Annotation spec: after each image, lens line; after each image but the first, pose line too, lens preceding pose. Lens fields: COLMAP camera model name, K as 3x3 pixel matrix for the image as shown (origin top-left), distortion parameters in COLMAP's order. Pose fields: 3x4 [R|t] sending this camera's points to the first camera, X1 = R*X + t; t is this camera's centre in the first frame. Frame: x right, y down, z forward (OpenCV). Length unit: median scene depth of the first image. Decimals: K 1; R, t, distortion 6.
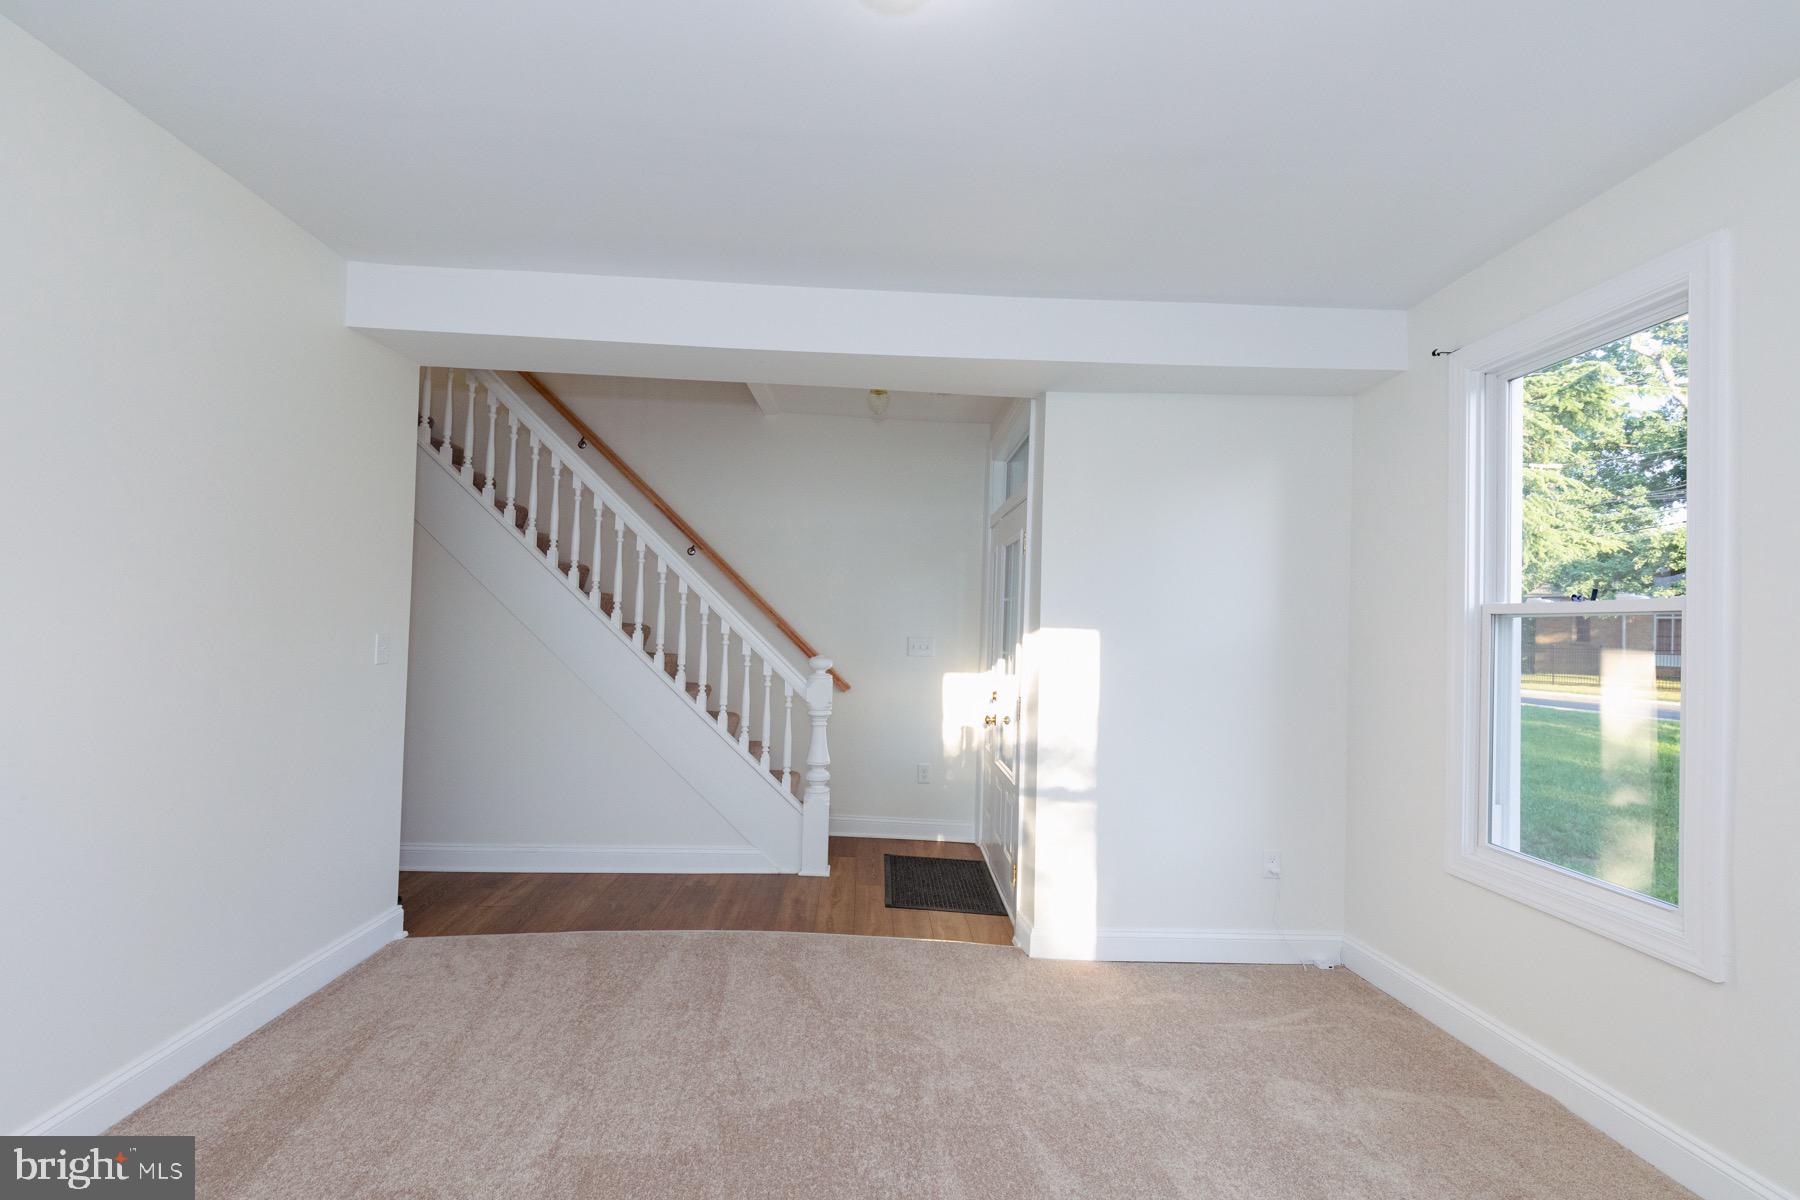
lens RADIAL K [[811.1, 0, 902.3], [0, 811.1, 604.5], [0, 0, 1]] dist [0.013375, -0.000324]
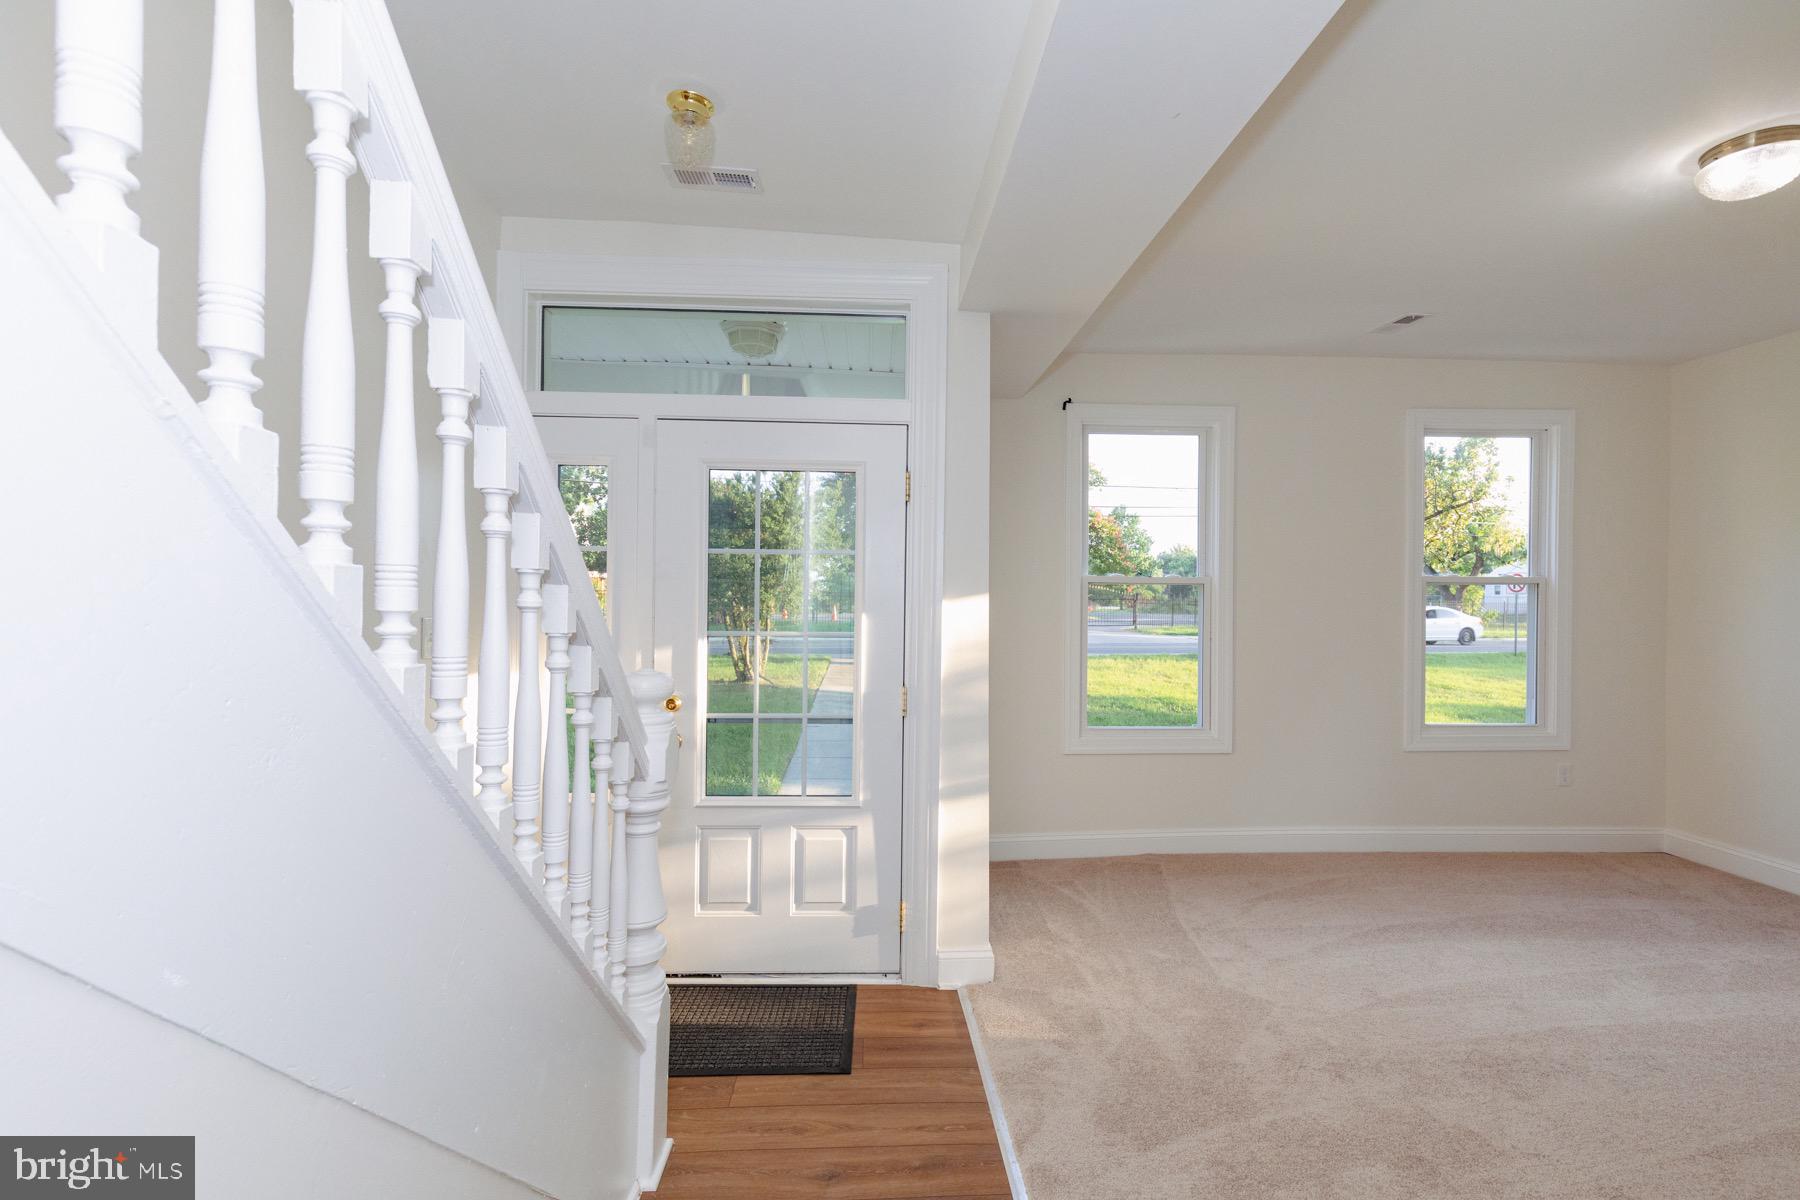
lens RADIAL K [[804.0, 0, 905.0], [0, 804.0, 603.5], [0, 0, 1]] dist [0.001052, -0.000405]
pose [[0.008164, -0.038437, 0.999228, -0.618735], [-0.028301, 0.998852, 0.038654, 0.006767], [-0.999566, -0.028594, 0.007067, 1.008939]]
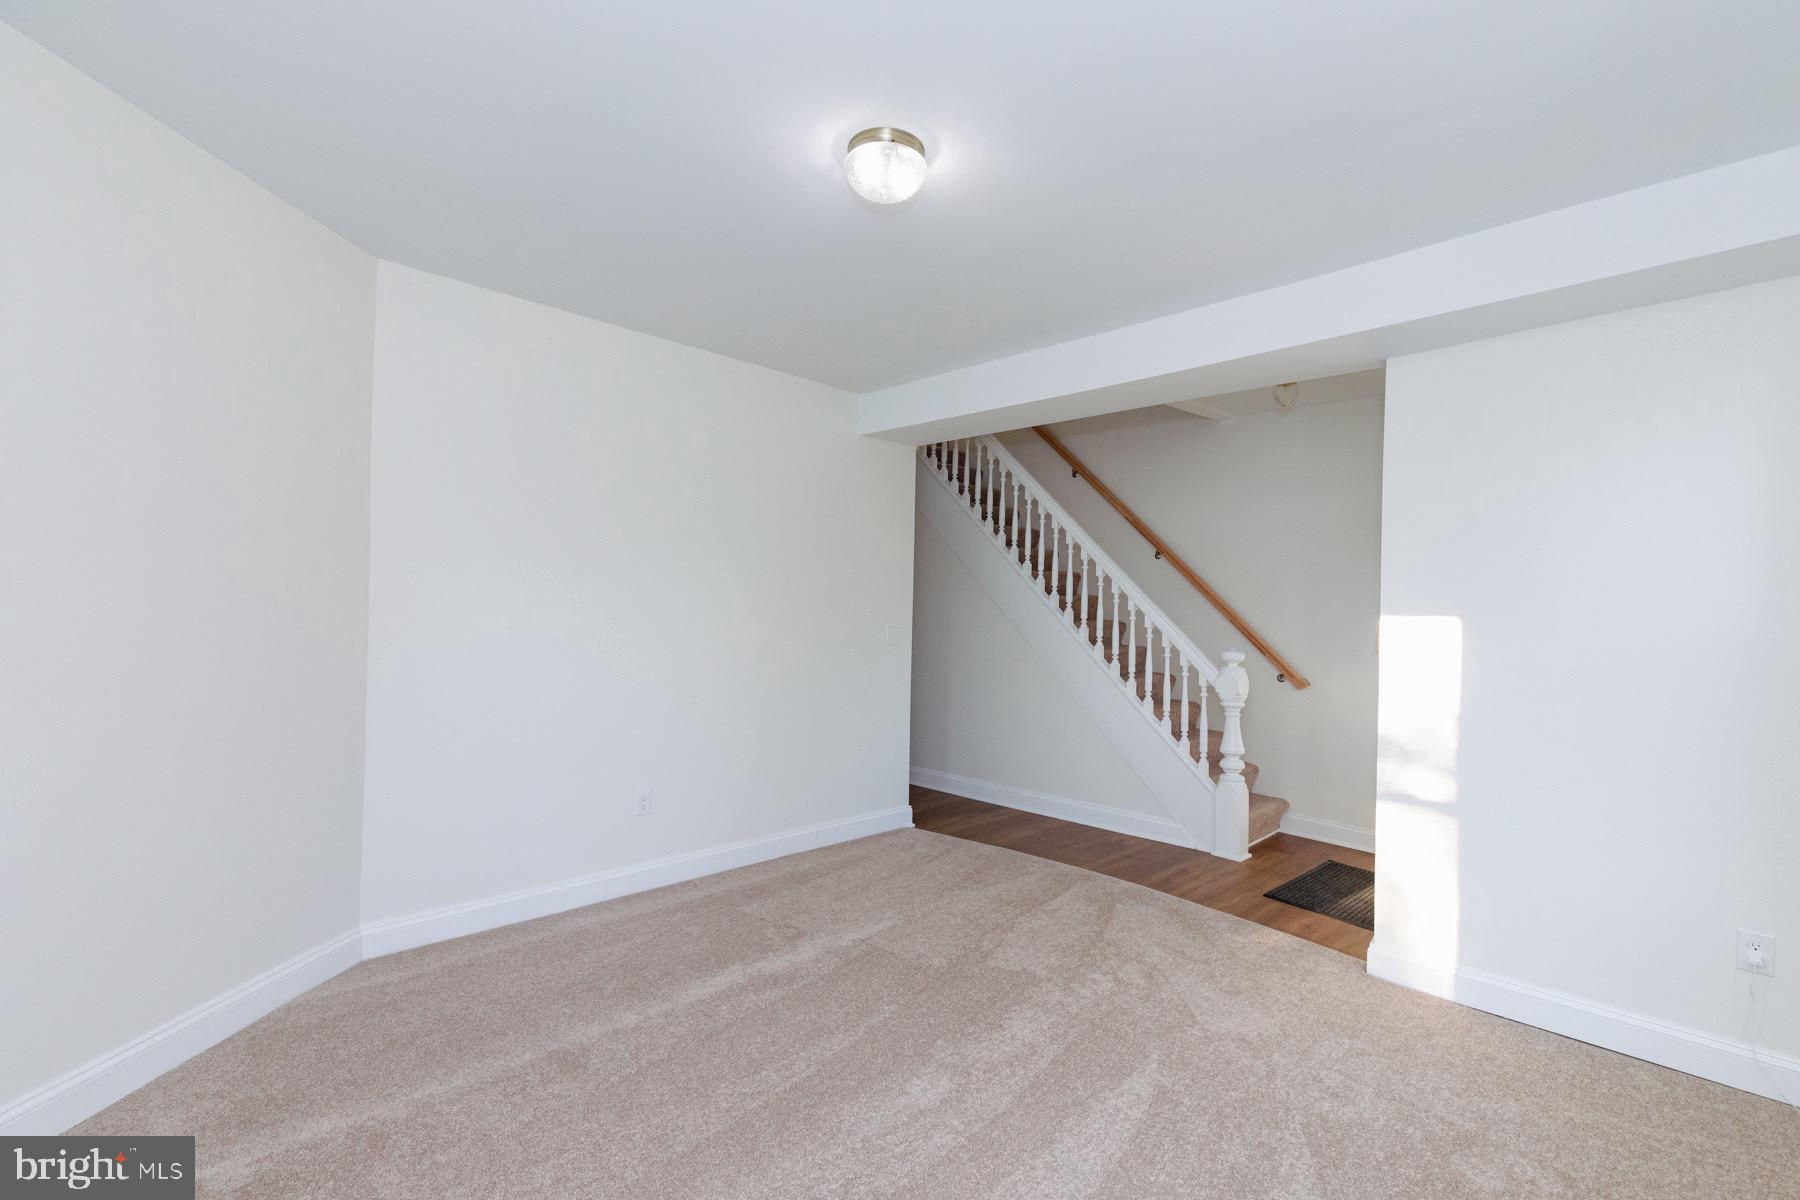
lens RADIAL K [[804.0, 0, 905.0], [0, 804.0, 603.5], [0, 0, 1]] dist [0.001052, -0.000405]
pose [[0.671353, -0.023373, -0.740769, 0.452309], [0.016642, 0.999726, -0.016462, 0.017109], [0.740951, -0.001276, 0.671558, -0.006274]]
